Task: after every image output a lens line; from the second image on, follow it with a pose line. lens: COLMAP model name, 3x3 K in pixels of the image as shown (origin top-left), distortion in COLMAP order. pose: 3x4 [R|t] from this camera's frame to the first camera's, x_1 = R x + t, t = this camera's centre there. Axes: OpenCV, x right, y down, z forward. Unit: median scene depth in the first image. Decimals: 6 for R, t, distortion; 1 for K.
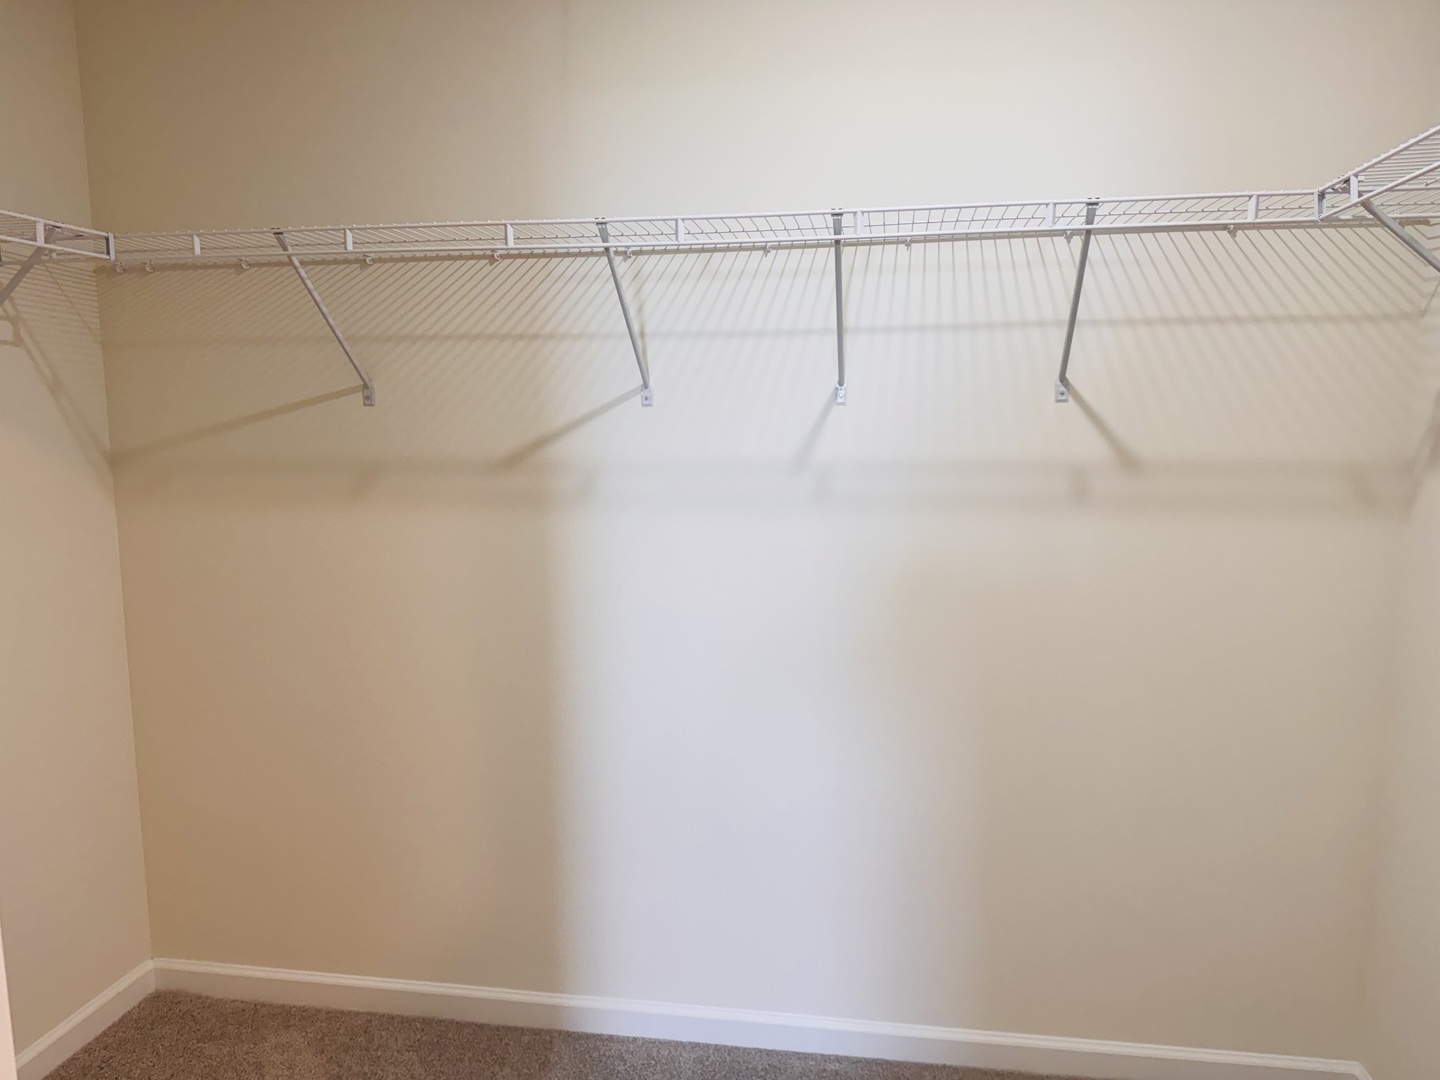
lens RADIAL K [[1028.9, 0, 720.0], [0, 1028.9, 540.0], [0, 0, 1]] dist [0.040601, 0.001015]
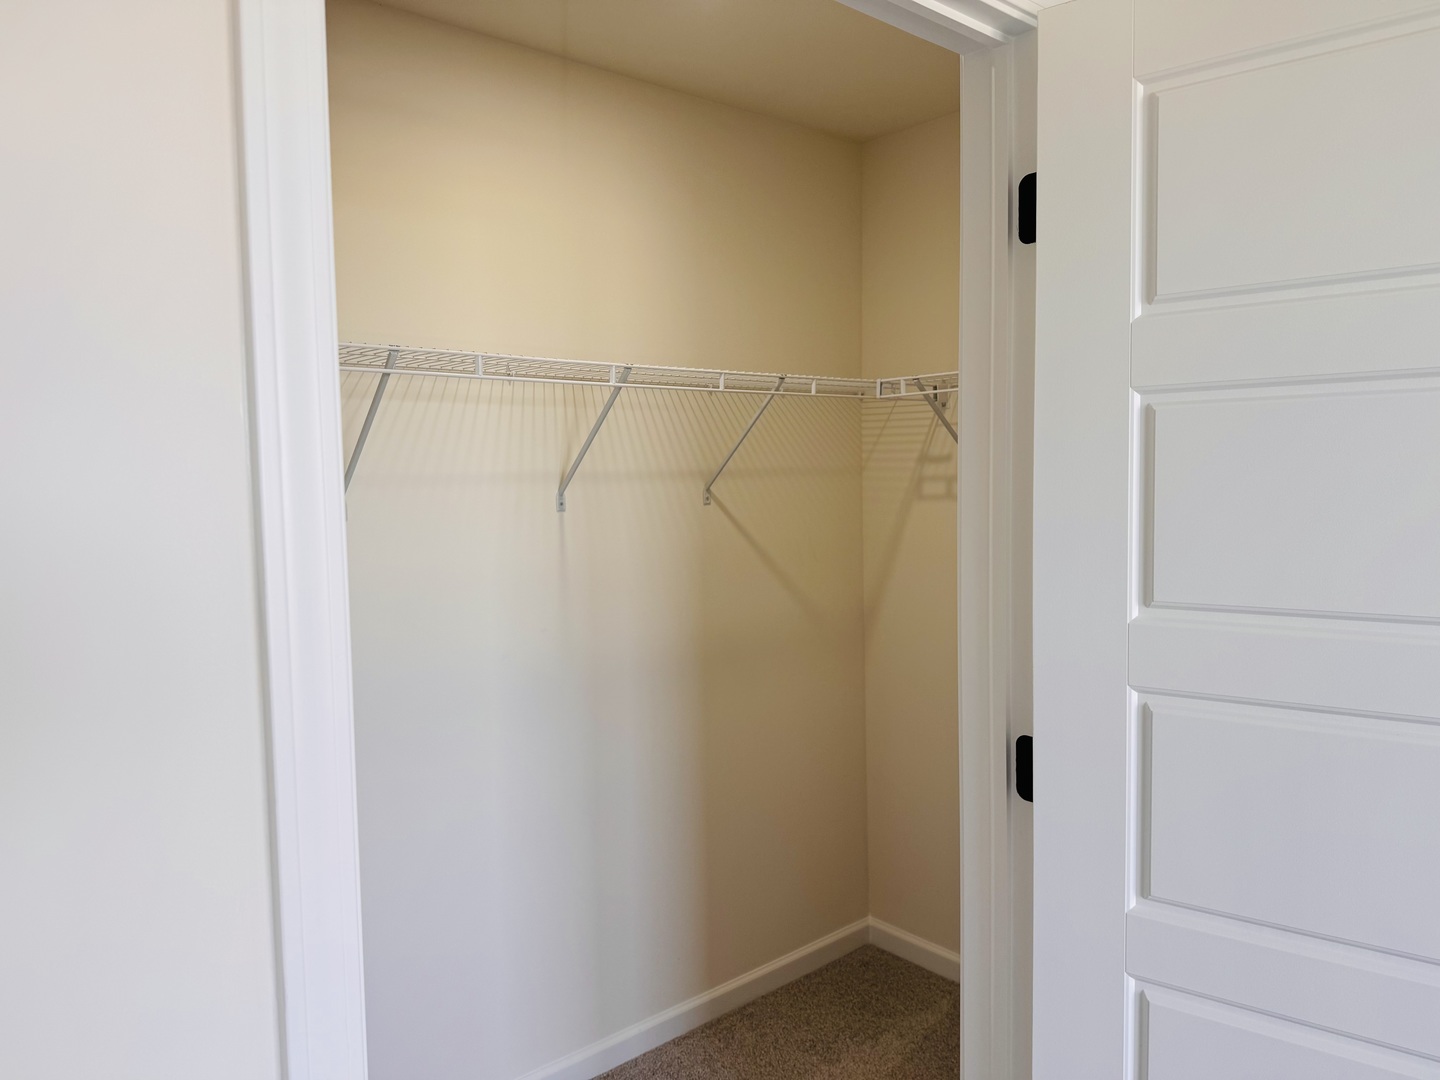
lens RADIAL K [[1028.9, 0, 720.0], [0, 1028.9, 540.0], [0, 0, 1]] dist [0.040601, 0.001015]
pose [[0.619960, -0.046270, 0.783268, -0.692650], [0.137698, 0.989183, -0.050554, -0.011424], [-0.772457, 0.139196, 0.619625, 0.113061]]
